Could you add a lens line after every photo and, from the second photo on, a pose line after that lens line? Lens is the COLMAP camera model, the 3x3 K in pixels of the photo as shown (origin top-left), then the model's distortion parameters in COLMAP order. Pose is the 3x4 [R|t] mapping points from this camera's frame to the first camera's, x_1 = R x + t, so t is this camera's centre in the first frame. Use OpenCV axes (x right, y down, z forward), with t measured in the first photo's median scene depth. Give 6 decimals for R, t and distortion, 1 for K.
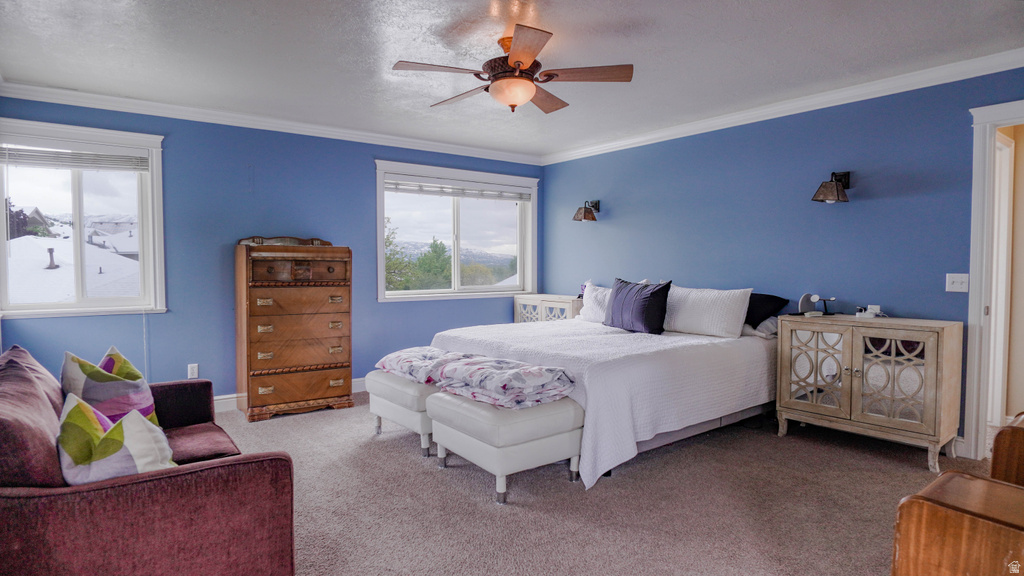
lens RADIAL K [[550.3, 0, 512.0], [0, 550.3, 288.0], [0, 0, 1]] dist [-0.044903, 0.012532]
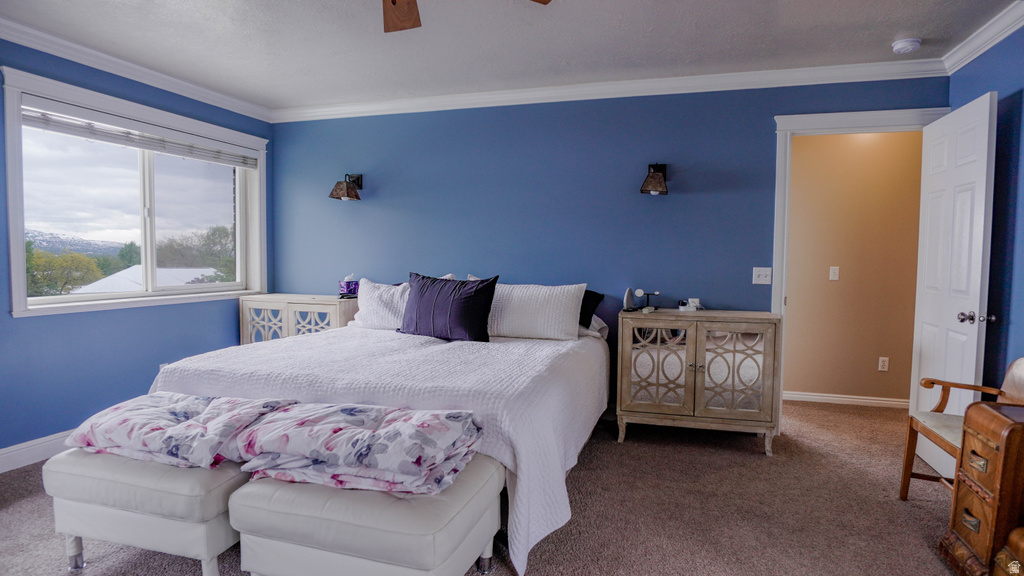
lens RADIAL K [[557.3, 0, 512.0], [0, 557.3, 288.0], [0, 0, 1]] dist [-0.046657, 0.012487]
pose [[0.817431, -0.022679, 0.575580, -0.198049], [0.013711, 0.999708, 0.019919, -0.012629], [-0.575863, -0.008390, 0.817503, 0.332699]]
